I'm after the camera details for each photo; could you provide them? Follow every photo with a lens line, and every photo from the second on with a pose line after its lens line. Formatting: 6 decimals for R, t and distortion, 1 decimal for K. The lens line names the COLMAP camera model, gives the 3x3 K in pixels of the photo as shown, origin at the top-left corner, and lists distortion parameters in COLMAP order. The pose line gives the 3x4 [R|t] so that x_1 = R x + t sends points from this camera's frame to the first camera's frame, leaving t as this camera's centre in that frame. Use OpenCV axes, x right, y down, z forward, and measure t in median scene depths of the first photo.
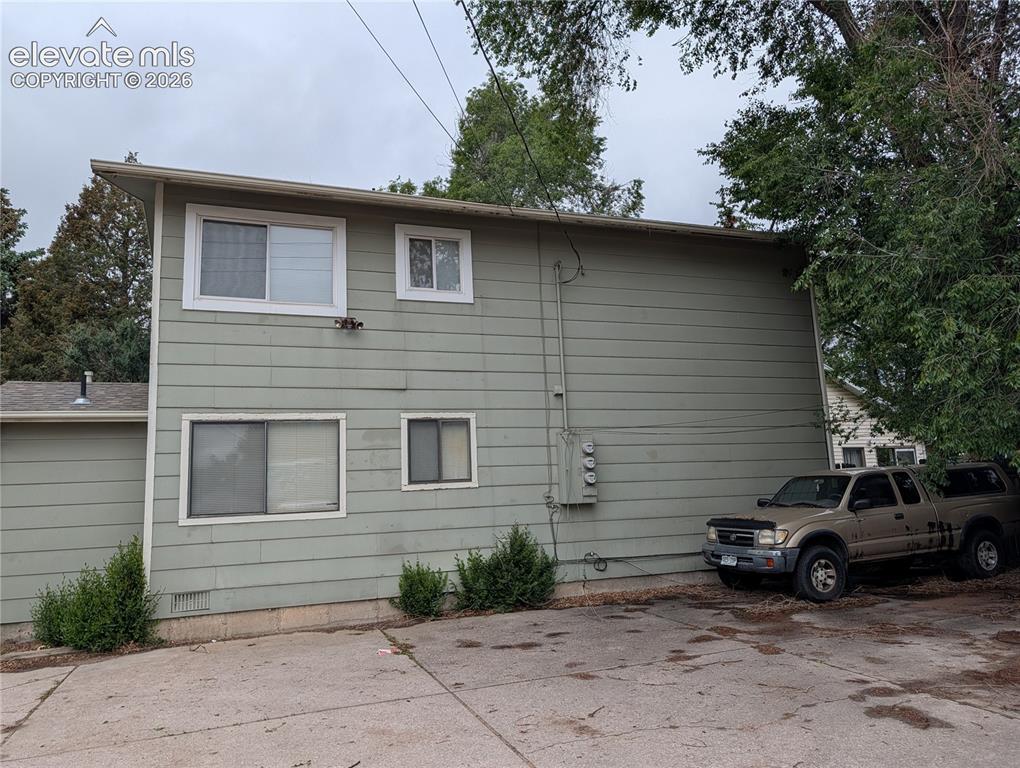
lens RADIAL K [[733.6, 0, 500.5], [0, 733.6, 364.9], [0, 0, 1]] dist [0.034290, -0.033327]
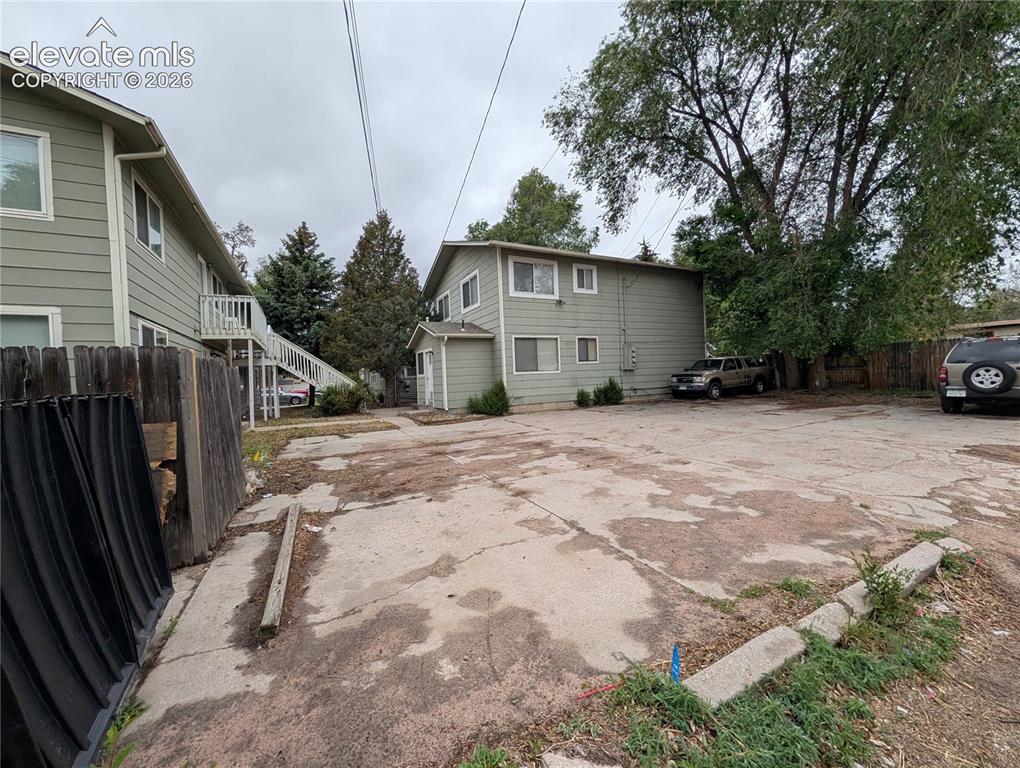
lens RADIAL K [[386.6, 0, 507.8], [0, 386.6, 381.0], [0, 0, 1]] dist [-0.002747, -0.000068]
pose [[0.992867, -0.001620, 0.119220, -0.550066], [-0.020325, 0.982973, 0.182623, -0.026511], [-0.117485, -0.183743, 0.975928, -0.400708]]
